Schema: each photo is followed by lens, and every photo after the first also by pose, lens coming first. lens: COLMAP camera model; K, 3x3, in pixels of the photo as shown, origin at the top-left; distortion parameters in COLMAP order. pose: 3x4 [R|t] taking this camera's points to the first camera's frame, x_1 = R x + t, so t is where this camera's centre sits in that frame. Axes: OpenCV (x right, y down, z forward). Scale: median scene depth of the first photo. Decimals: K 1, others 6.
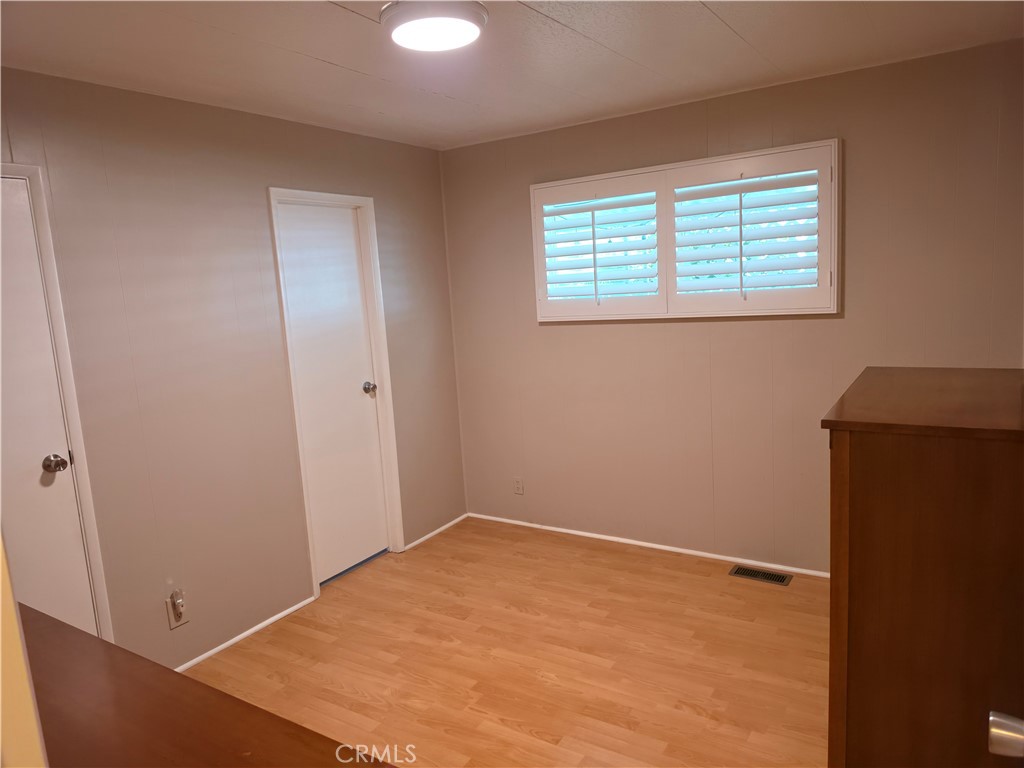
lens RADIAL K [[693.3, 0, 512.0], [0, 693.3, 384.0], [0, 0, 1]] dist [-0.000256, -0.000806]
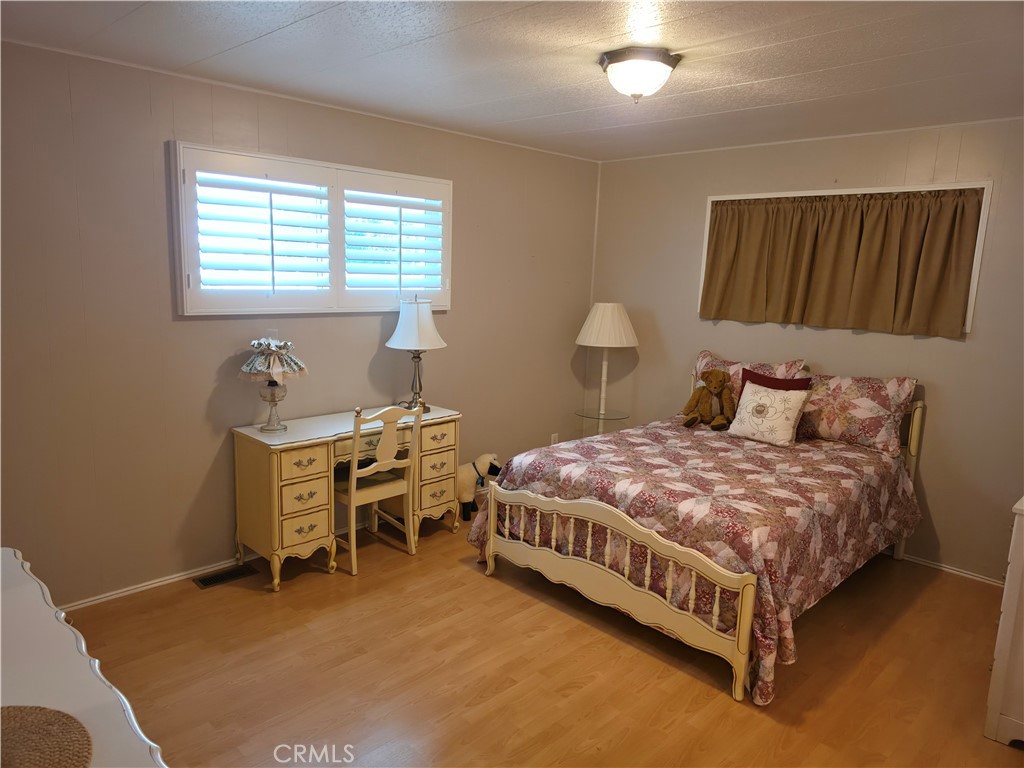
lens RADIAL K [[693.3, 0, 512.0], [0, 693.3, 384.0], [0, 0, 1]] dist [-0.000256, -0.000806]
pose [[0.201685, -0.090033, 0.975304, -0.748056], [0.097737, 0.992646, 0.071423, -0.037677], [-0.974562, 0.080918, 0.209001, 0.541561]]
